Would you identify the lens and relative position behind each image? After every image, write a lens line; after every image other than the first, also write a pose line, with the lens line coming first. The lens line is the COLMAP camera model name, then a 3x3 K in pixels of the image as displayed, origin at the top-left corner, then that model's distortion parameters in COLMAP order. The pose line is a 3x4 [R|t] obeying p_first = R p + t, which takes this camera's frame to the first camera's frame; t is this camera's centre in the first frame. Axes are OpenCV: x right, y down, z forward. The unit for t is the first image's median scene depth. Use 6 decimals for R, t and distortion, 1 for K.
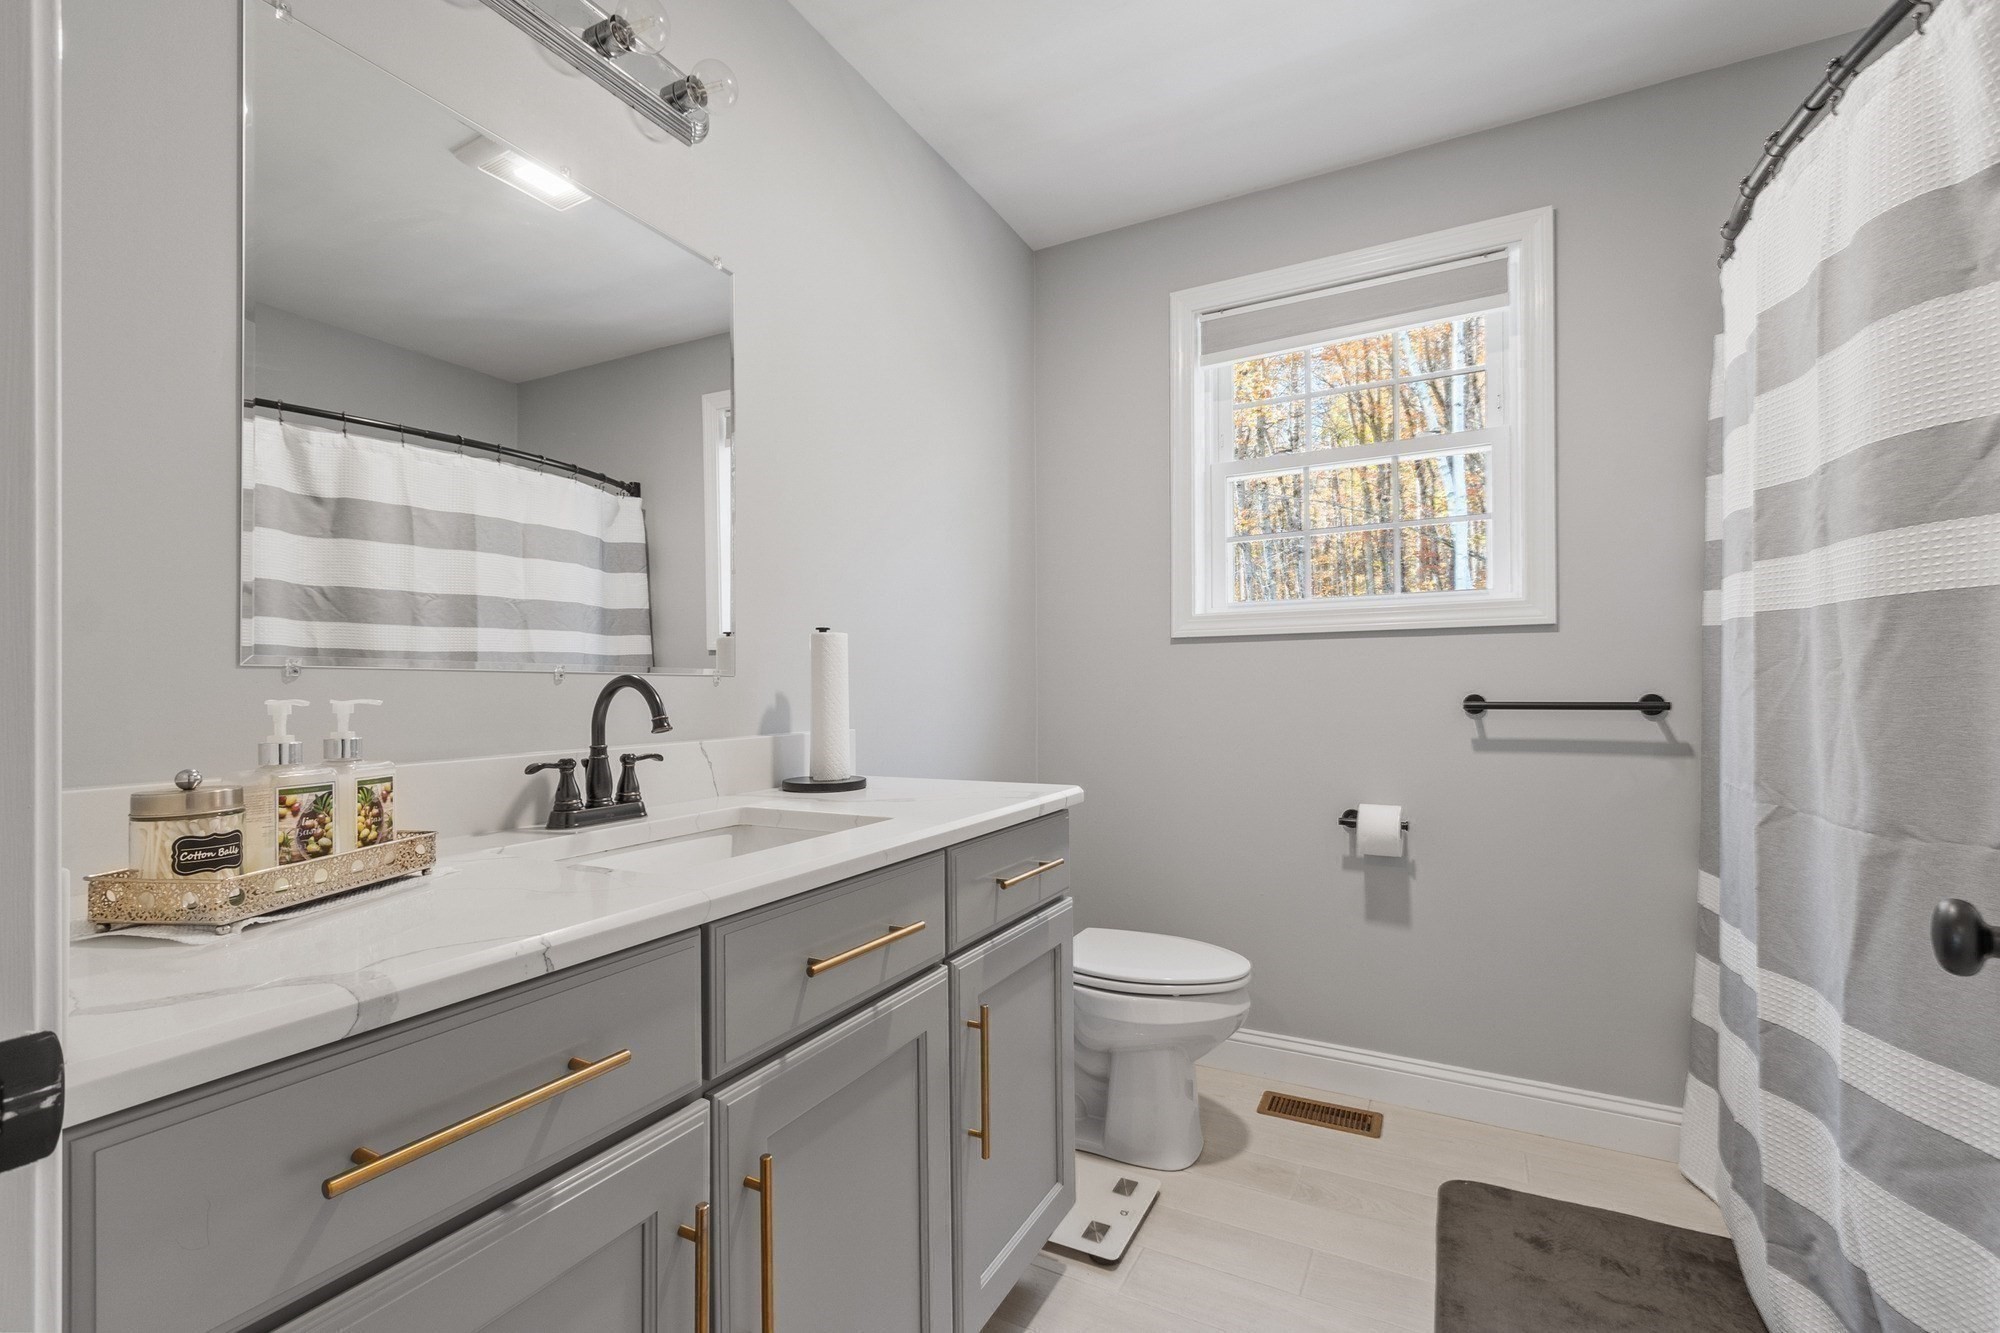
lens RADIAL K [[877.3, 0, 995.4], [0, 877.3, 677.4], [0, 0, 1]] dist [0.002208, 0.001379]
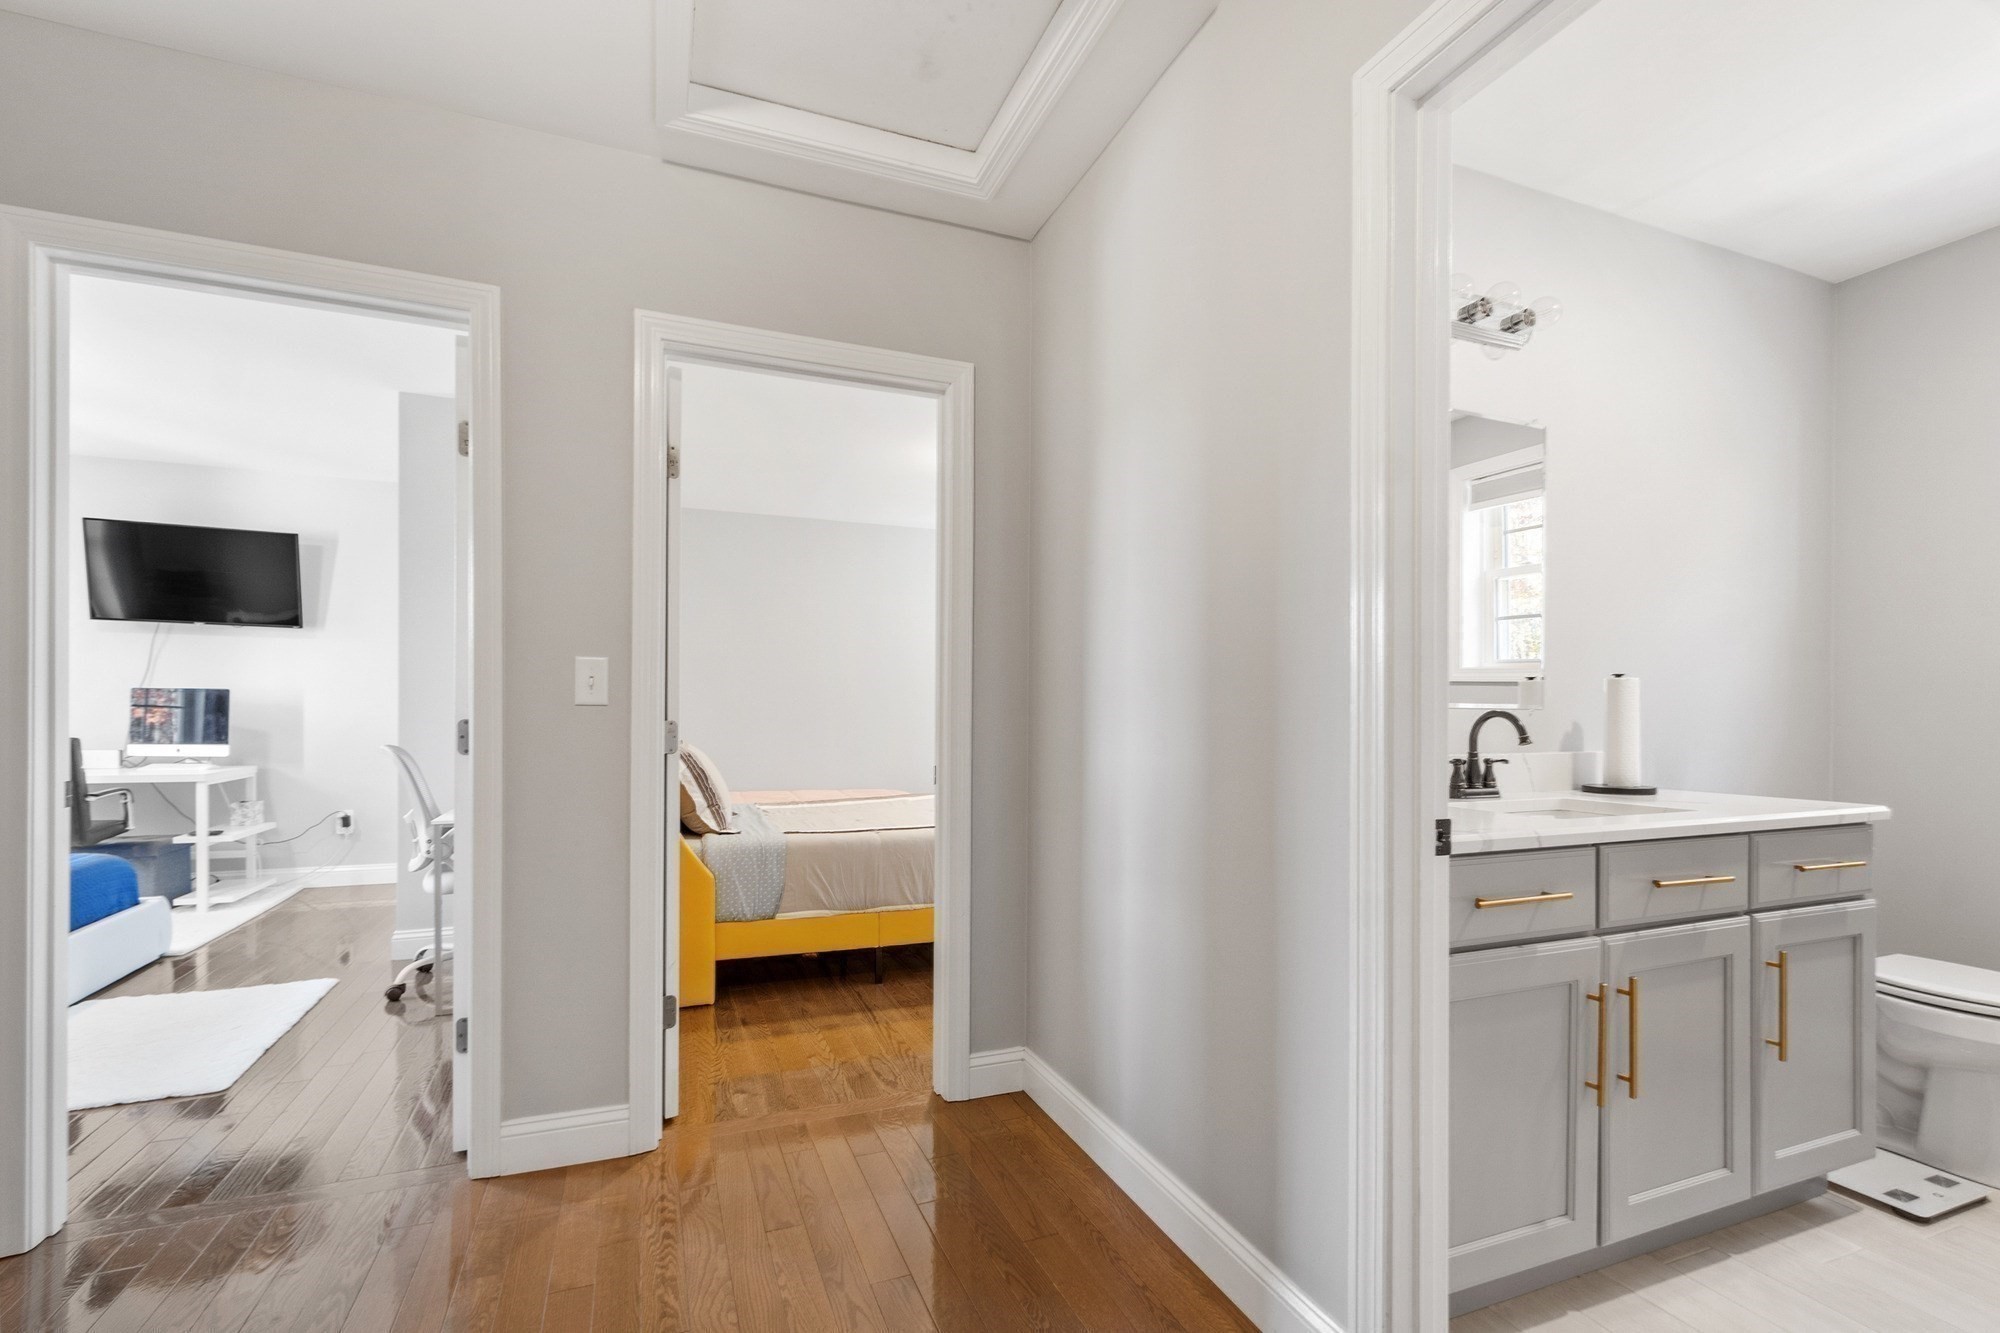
lens RADIAL K [[877.3, 0, 994.3], [0, 877.3, 708.6], [0, 0, 1]] dist [0.002208, 0.001379]
pose [[0.761445, 0.011902, -0.648121, -0.063407], [-0.005560, 0.999915, 0.011830, -0.018937], [0.648206, -0.005404, 0.761446, -0.843950]]
